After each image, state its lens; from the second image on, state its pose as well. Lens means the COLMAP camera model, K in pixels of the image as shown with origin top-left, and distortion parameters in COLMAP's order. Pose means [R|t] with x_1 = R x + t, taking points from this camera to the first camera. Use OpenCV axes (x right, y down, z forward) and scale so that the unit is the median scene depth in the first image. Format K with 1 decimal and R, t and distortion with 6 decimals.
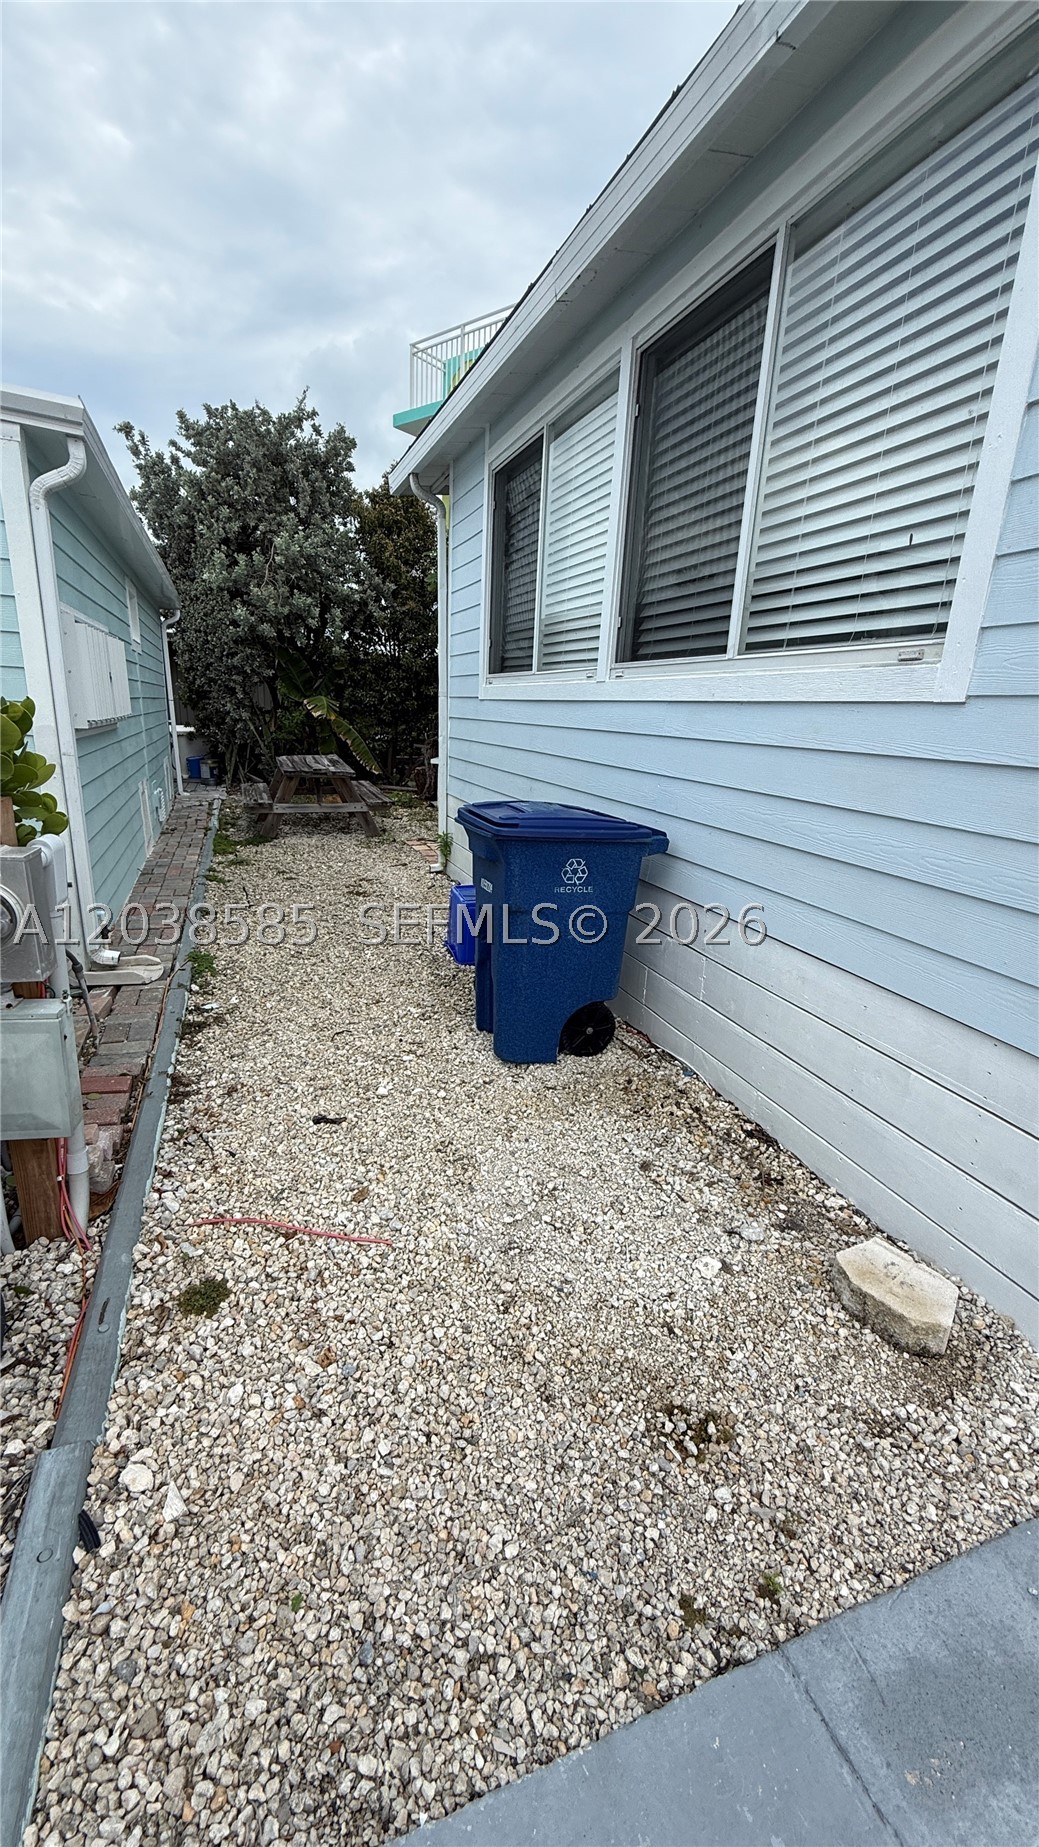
lens RADIAL K [[759.1, 0, 519.5], [0, 759.1, 923.5], [0, 0, 1]] dist [-0.000345, 0.000223]
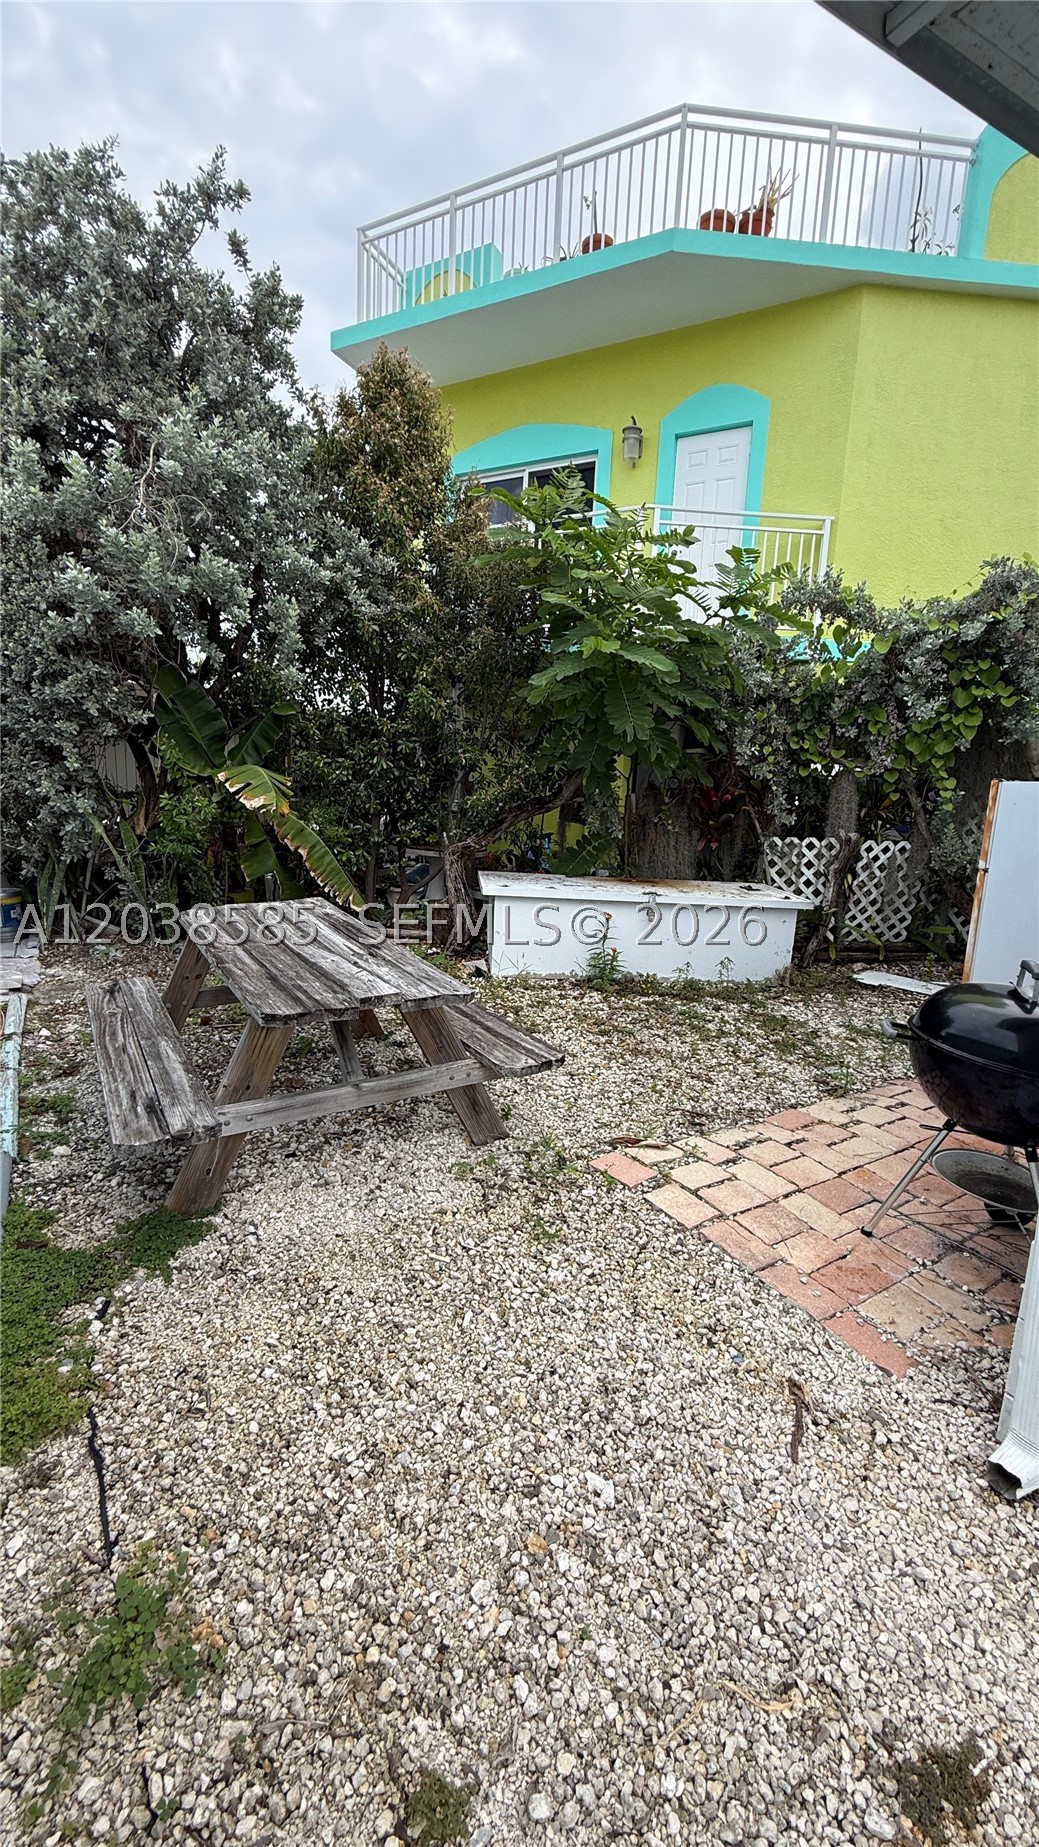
lens RADIAL K [[734.2, 0, 522.9], [0, 734.2, 917.5], [0, 0, 1]] dist [-0.001705, 0.000924]
pose [[0.974940, -0.041184, 0.218621, -0.203441], [0.060673, 0.994685, -0.083192, -0.154079], [-0.214032, 0.094371, 0.972257, 0.518016]]
